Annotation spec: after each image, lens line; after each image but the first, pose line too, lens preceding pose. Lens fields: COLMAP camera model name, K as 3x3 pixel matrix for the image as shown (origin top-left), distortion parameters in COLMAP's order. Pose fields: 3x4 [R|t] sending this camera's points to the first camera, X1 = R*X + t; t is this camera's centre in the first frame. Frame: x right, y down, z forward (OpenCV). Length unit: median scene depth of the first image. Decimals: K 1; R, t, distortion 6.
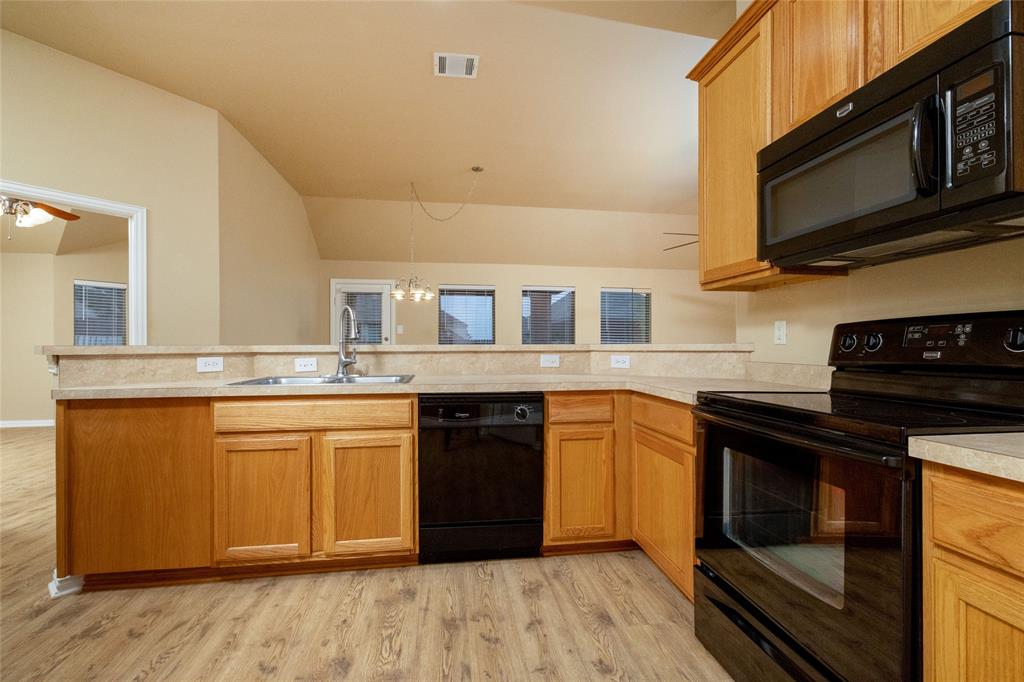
lens RADIAL K [[439.1, 0, 506.6], [0, 439.1, 343.6], [0, 0, 1]] dist [-0.002220, 0.001023]
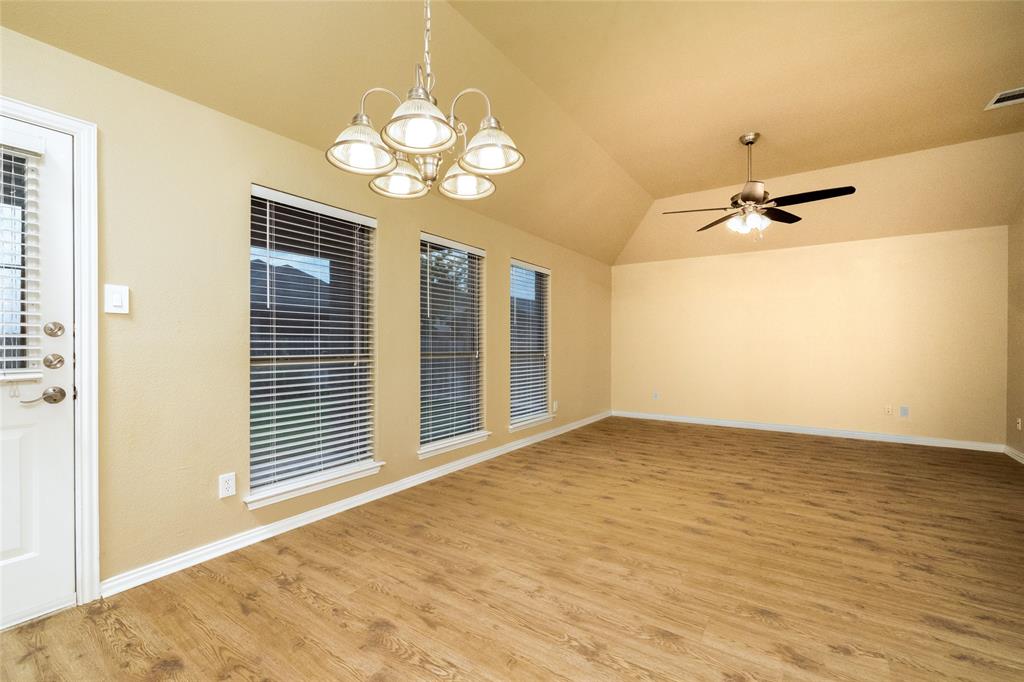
lens RADIAL K [[439.1, 0, 506.6], [0, 439.1, 343.6], [0, 0, 1]] dist [-0.002220, 0.001023]
pose [[0.677759, 0.002400, 0.735280, -0.945860], [-0.005587, 0.999983, 0.001885, -0.012410], [-0.735263, -0.005386, 0.677760, 2.029529]]
